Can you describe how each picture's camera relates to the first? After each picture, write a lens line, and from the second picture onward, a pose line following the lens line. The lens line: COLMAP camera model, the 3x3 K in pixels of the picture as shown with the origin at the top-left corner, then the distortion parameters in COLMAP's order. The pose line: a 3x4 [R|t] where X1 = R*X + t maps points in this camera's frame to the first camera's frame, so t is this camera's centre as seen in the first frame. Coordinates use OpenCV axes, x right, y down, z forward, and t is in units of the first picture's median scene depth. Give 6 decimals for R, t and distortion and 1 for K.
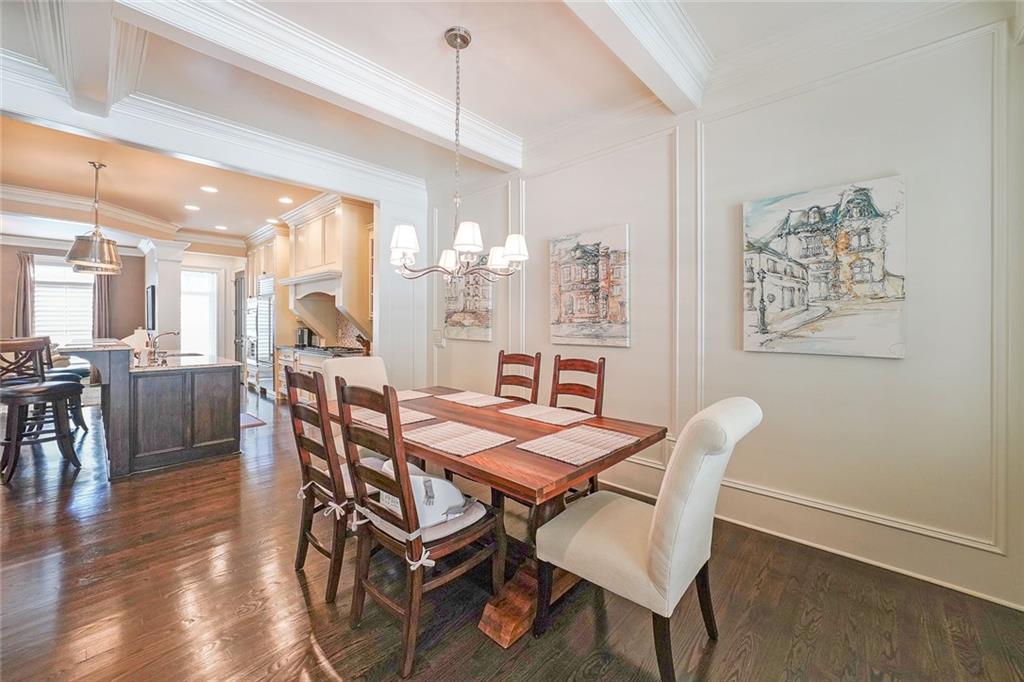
lens RADIAL K [[397.7, 0, 510.4], [0, 397.7, 322.0], [0, 0, 1]] dist [-0.002231, -0.000051]
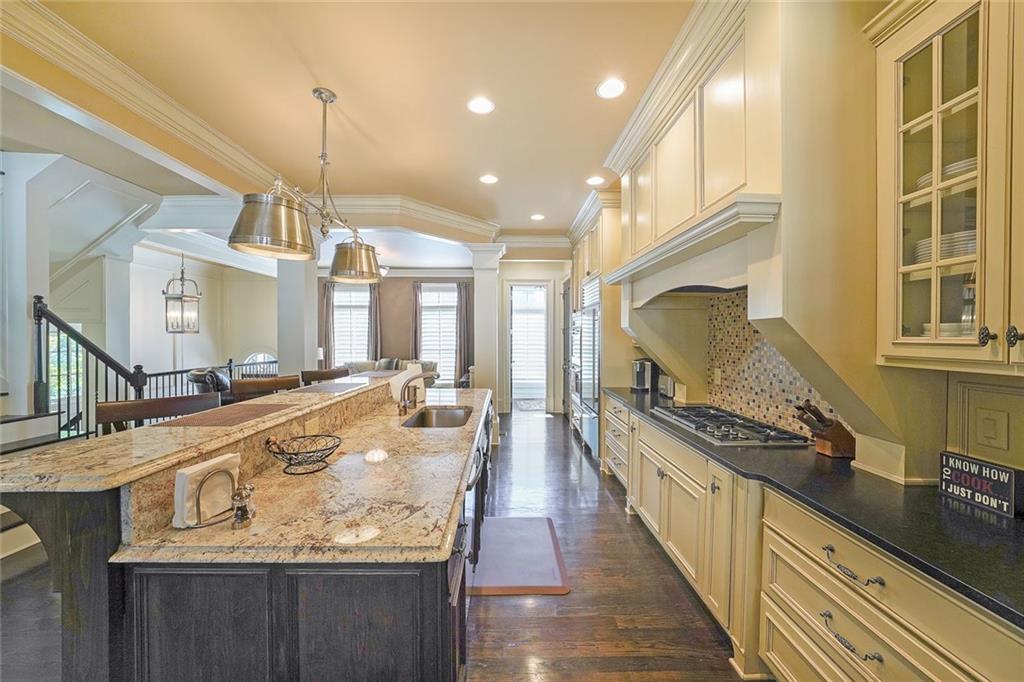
lens RADIAL K [[397.7, 0, 508.8], [0, 397.7, 339.3], [0, 0, 1]] dist [-0.002231, -0.000051]
pose [[0.699711, 0.004951, -0.714409, -0.224227], [-0.000319, 0.999978, 0.006619, -0.016318], [0.714426, -0.004403, 0.699697, 0.416220]]
